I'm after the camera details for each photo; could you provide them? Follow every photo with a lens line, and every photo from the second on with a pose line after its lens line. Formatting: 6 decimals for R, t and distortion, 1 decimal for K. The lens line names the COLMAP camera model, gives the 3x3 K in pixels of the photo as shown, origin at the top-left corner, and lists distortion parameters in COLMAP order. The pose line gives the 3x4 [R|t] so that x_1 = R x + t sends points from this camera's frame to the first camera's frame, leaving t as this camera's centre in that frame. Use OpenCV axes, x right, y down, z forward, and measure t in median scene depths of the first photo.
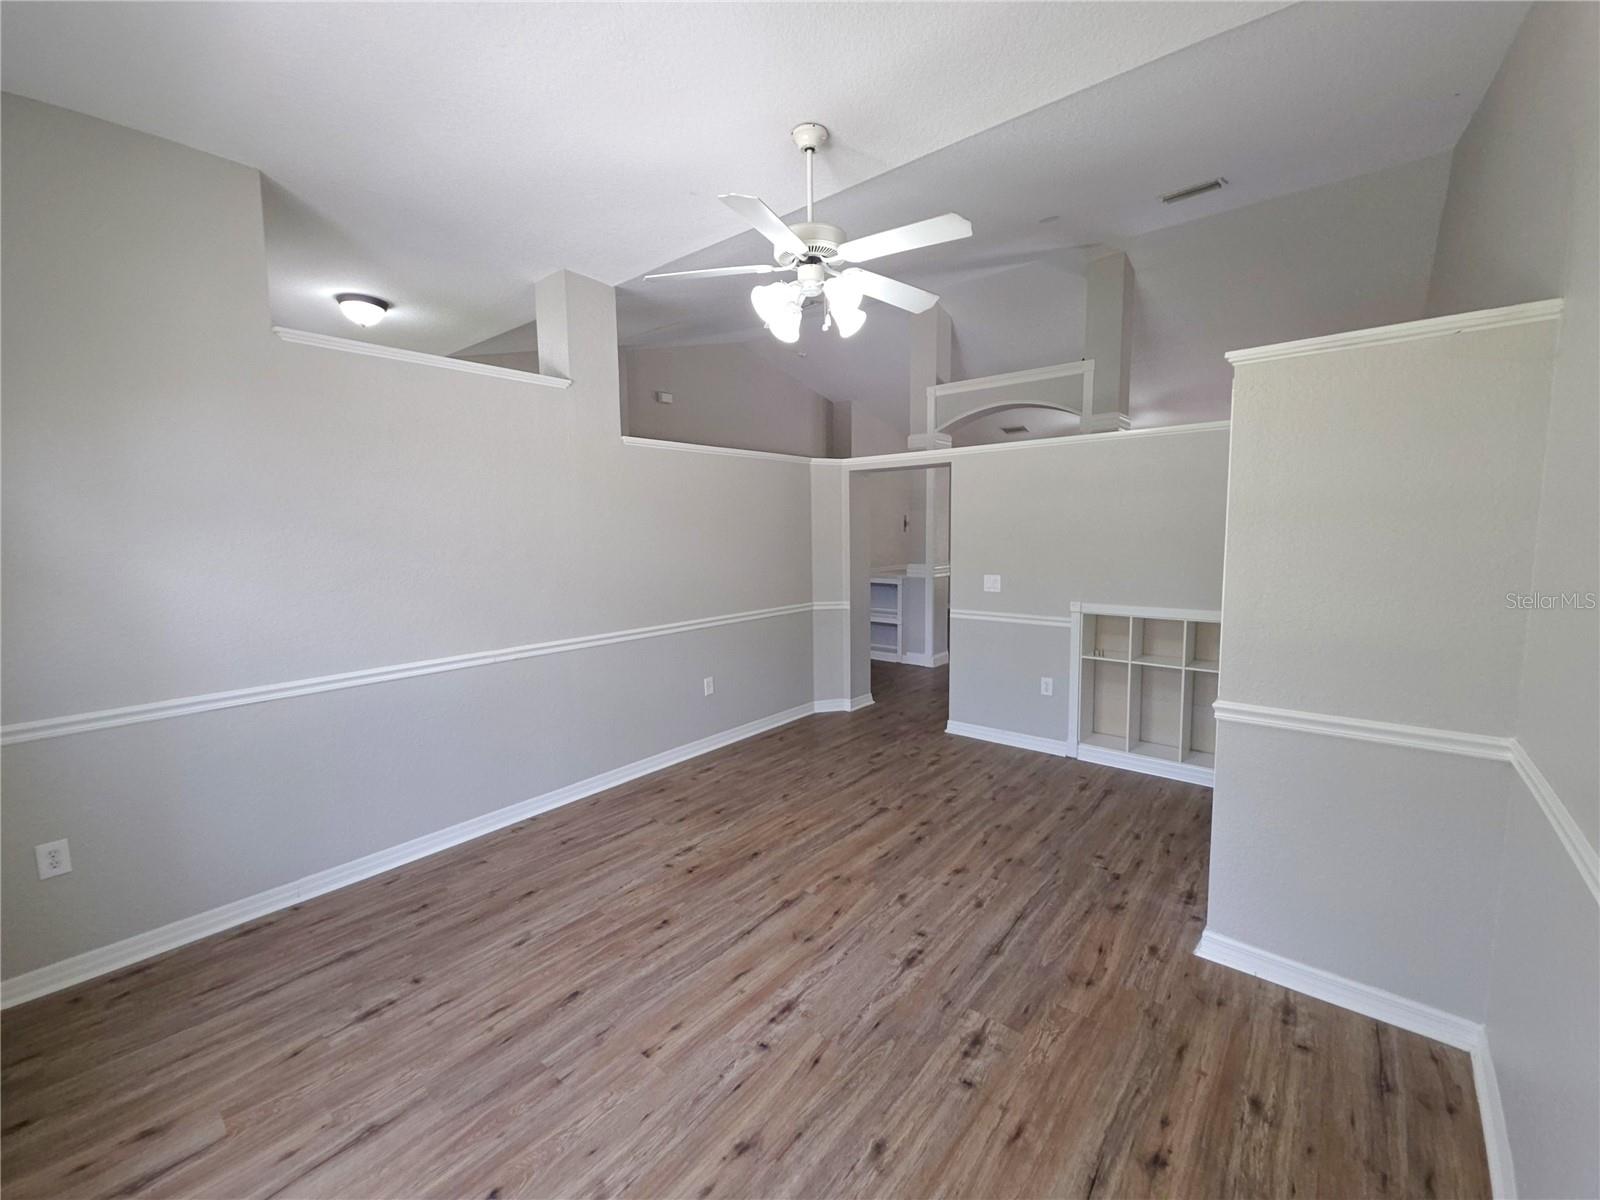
lens RADIAL K [[668.4, 0, 777.5], [0, 668.4, 582.4], [0, 0, 1]] dist [0.002219, -0.000182]
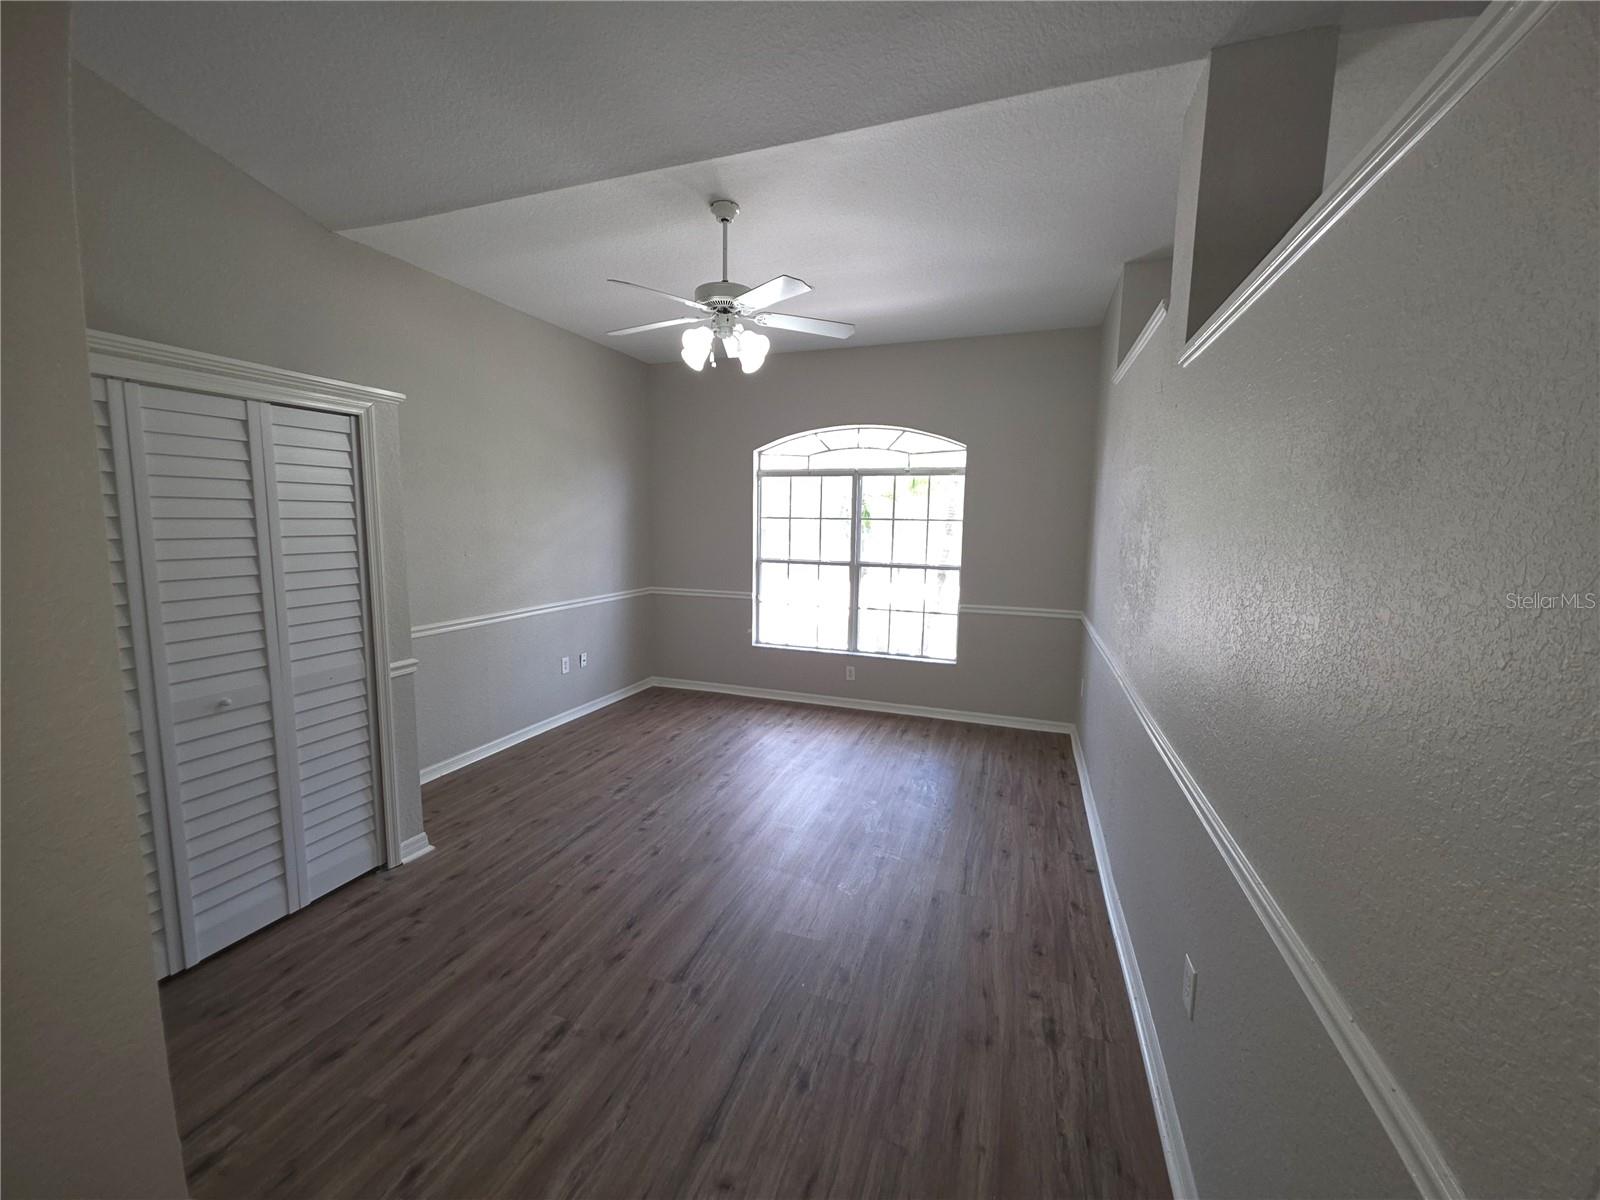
lens RADIAL K [[628.1, 0, 794.9], [0, 628.1, 594.5], [0, 0, 1]] dist [-0.000341, -0.000389]
pose [[-0.931254, 0.043970, -0.361707, 0.339296], [-0.030708, 0.979690, 0.198153, -0.180927], [0.363074, 0.195638, -0.910990, 2.014302]]
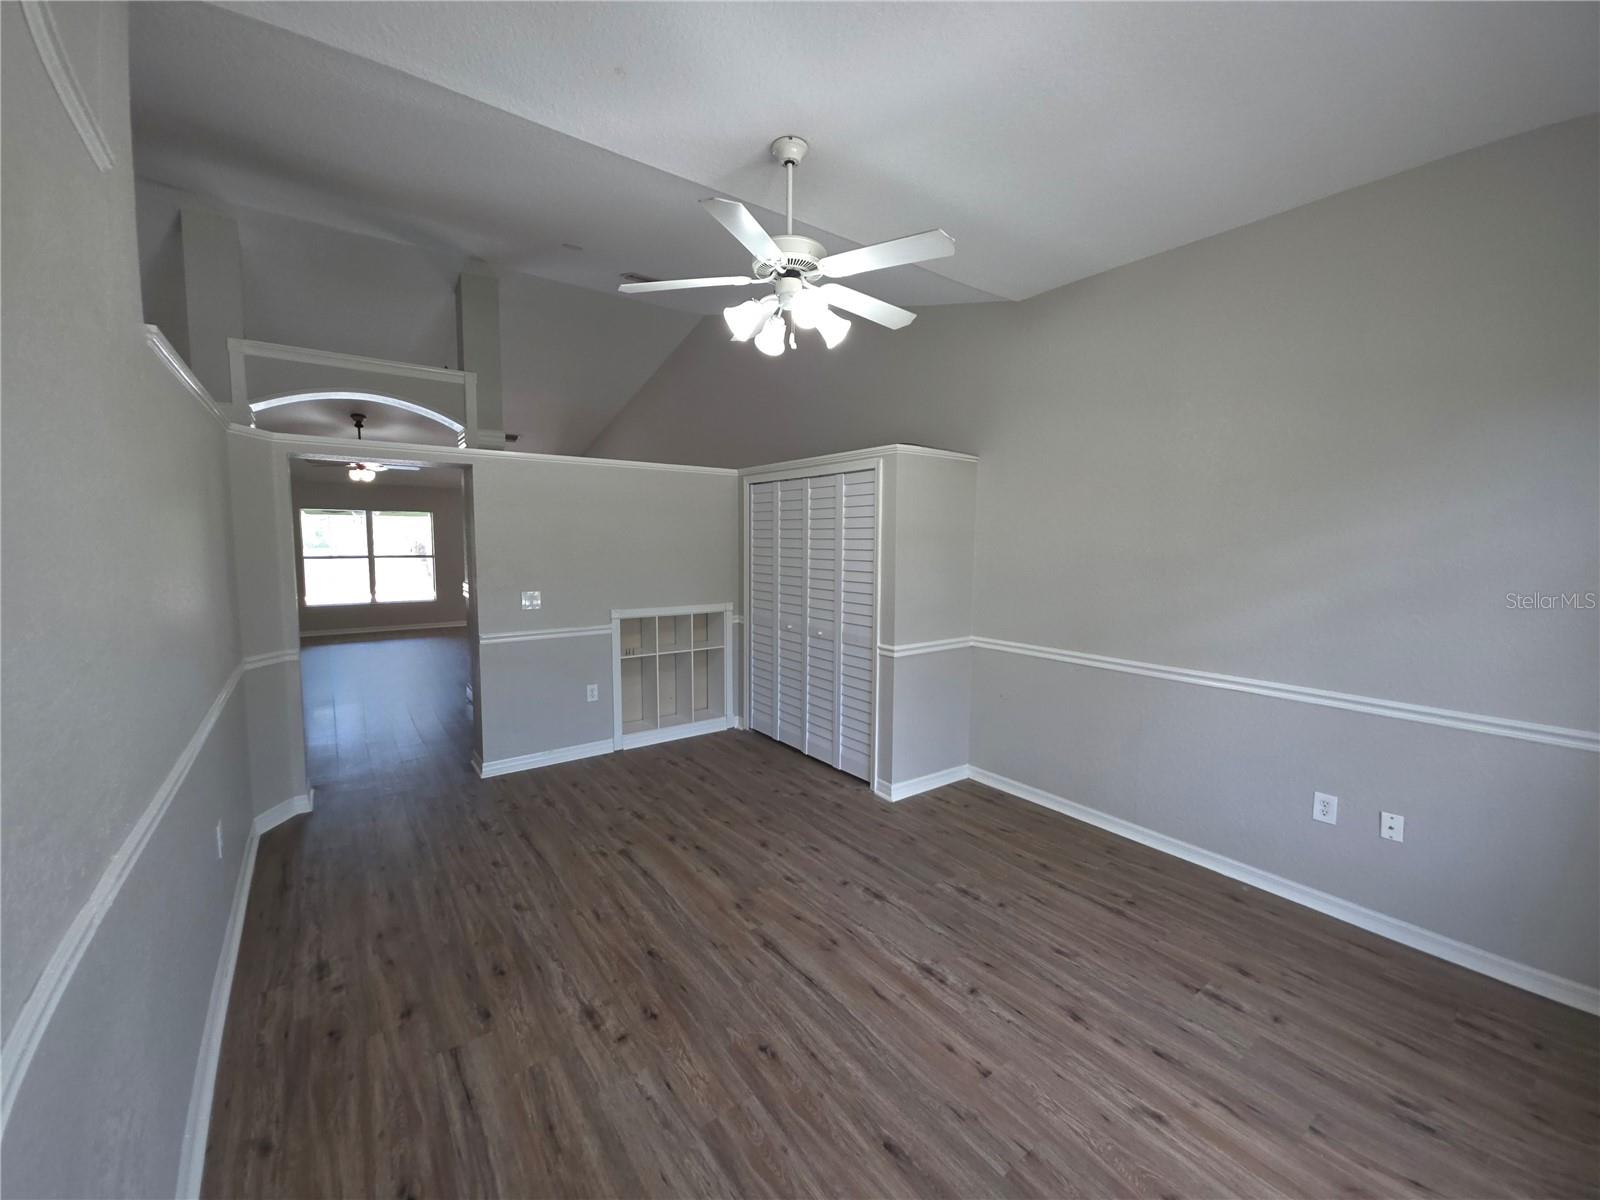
lens RADIAL K [[644.1, 0, 800.0], [0, 644.1, 600.0], [0, 0, 1]] dist [0.001426, -0.000217]
pose [[0.212590, -0.080583, 0.973813, -0.820719], [0.070357, 0.995269, 0.066999, -0.056390], [-0.974605, 0.054271, 0.217254, 0.744524]]
